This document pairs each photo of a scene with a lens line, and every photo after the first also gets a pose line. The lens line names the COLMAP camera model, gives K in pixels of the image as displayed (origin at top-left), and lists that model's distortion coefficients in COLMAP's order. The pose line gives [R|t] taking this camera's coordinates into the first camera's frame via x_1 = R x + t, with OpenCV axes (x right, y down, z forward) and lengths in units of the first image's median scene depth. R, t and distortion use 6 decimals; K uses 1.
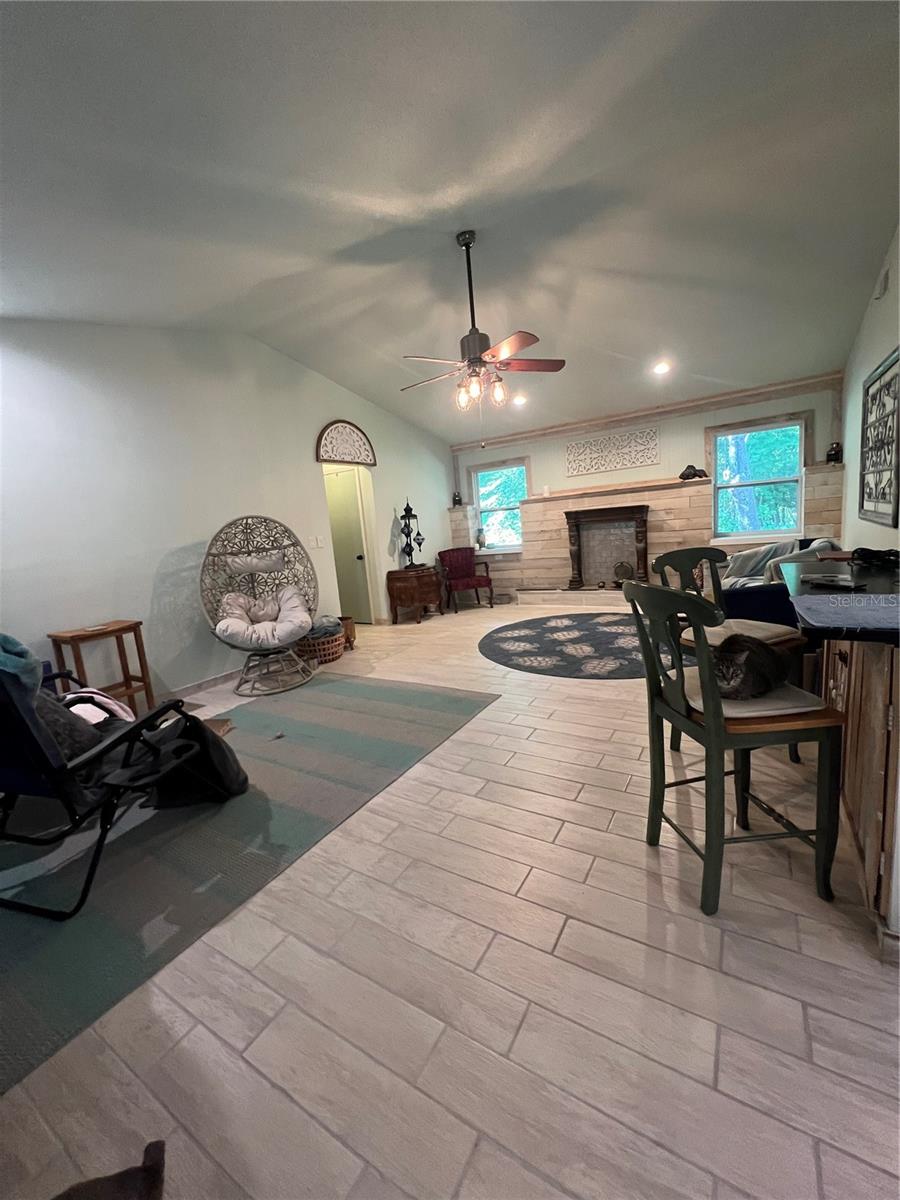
lens RADIAL K [[480.2, 0, 448.8], [0, 480.2, 599.7], [0, 0, 1]] dist [-0.001935, -0.000075]
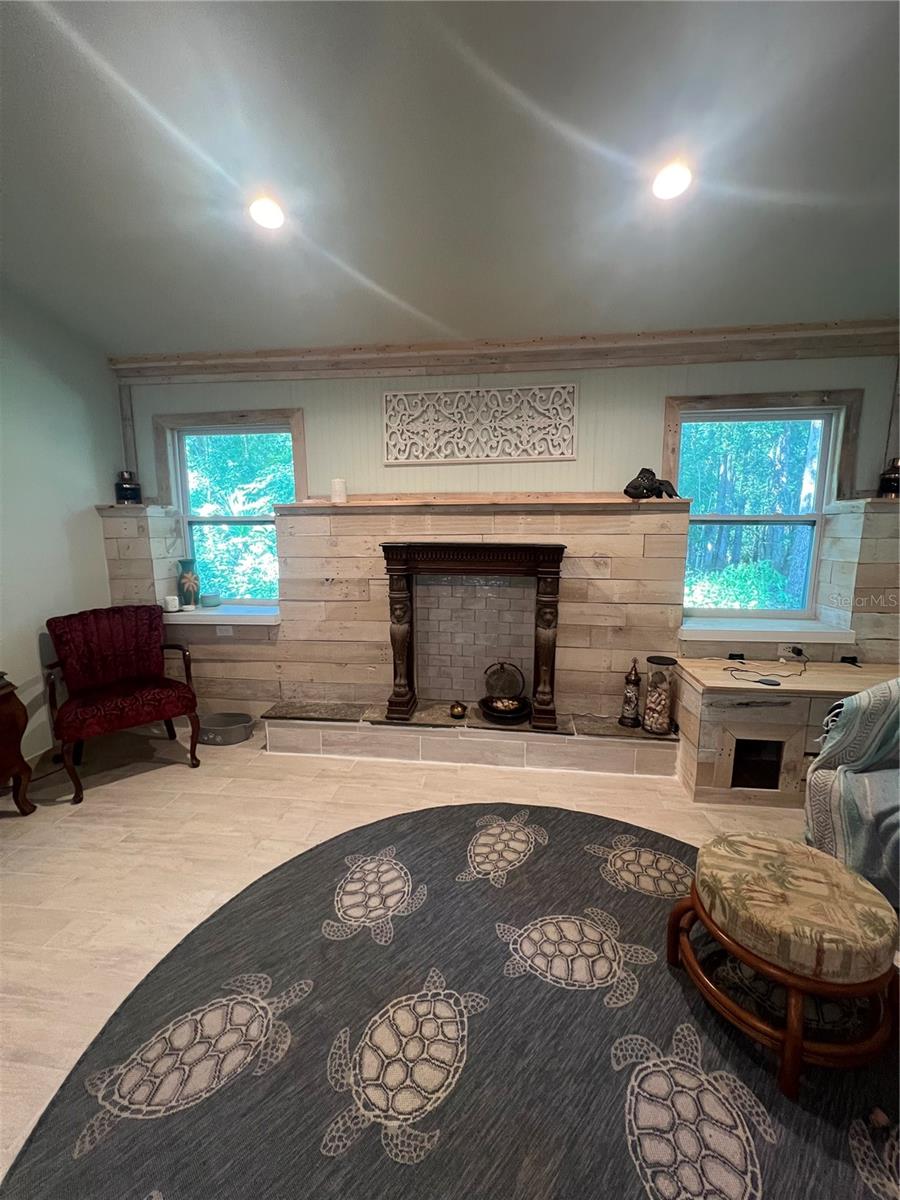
lens RADIAL K [[480.2, 0, 451.4], [0, 480.2, 598.2], [0, 0, 1]] dist [-0.001935, -0.000075]
pose [[0.904430, 0.023331, 0.425984, 0.112984], [-0.012942, 0.999544, -0.027268, -0.119054], [-0.426426, 0.019149, 0.904320, 0.568064]]
